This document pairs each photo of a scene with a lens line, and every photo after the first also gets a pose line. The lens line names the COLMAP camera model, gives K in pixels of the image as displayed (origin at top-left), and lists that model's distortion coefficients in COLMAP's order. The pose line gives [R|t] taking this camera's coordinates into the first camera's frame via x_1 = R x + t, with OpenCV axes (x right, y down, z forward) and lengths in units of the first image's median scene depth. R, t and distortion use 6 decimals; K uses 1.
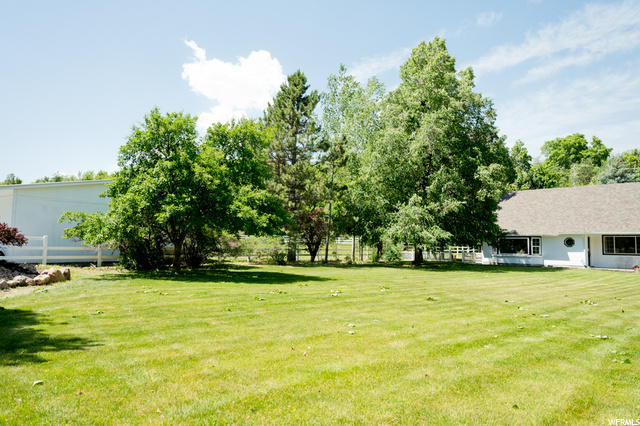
lens RADIAL K [[436.6, 0, 320.0], [0, 436.6, 213.0], [0, 0, 1]] dist [-0.003824, 0.000112]
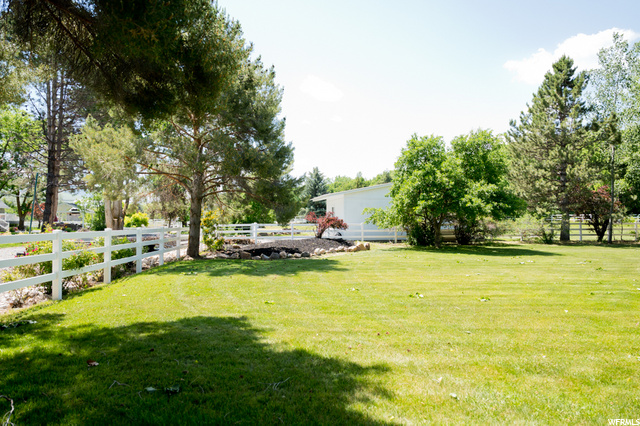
lens RADIAL K [[453.0, 0, 320.0], [0, 453.0, 213.0], [0, 0, 1]] dist [0.001378, 0.000780]
pose [[0.753105, -0.035807, -0.656926, 0.224578], [0.064775, 0.997702, 0.019878, -0.016959], [0.654704, -0.057523, 0.753693, -0.216309]]
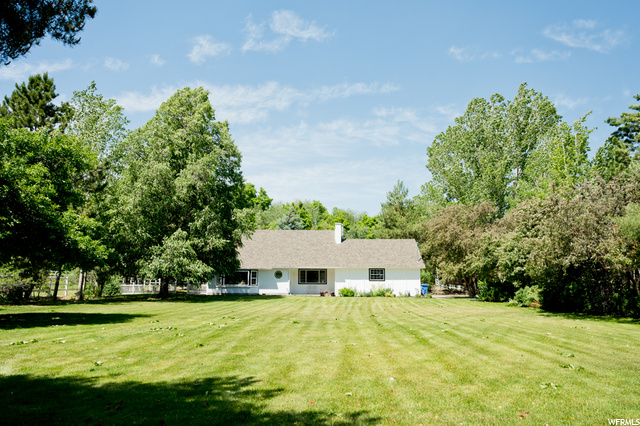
lens RADIAL K [[429.7, 0, 320.5], [0, 429.7, 222.3], [0, 0, 1]] dist [0.001566, 0.000010]
pose [[0.718298, 0.081348, 0.690964, -0.240761], [-0.046457, 0.996532, -0.069029, -0.004138], [-0.694183, 0.017483, 0.719586, 0.025242]]
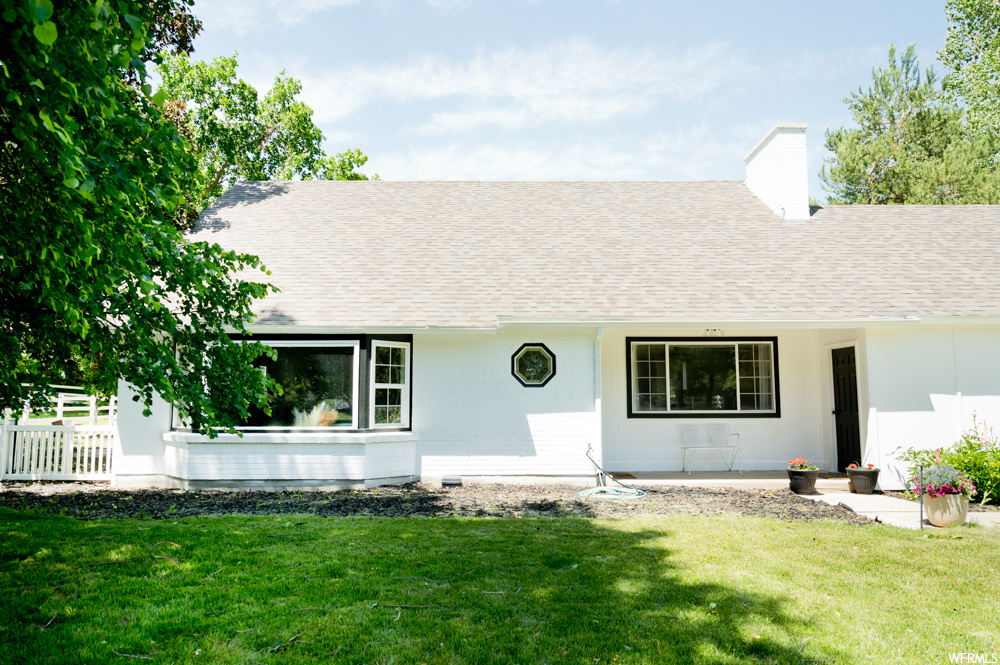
lens RADIAL K [[682.2, 0, 500.0], [0, 682.2, 332.5], [0, 0, 1]] dist [-0.003824, 0.000112]
pose [[0.711771, 0.050455, 0.700597, 0.374305], [-0.040358, 0.998707, -0.030922, 0.071481], [-0.701252, -0.006265, 0.712886, 0.890465]]
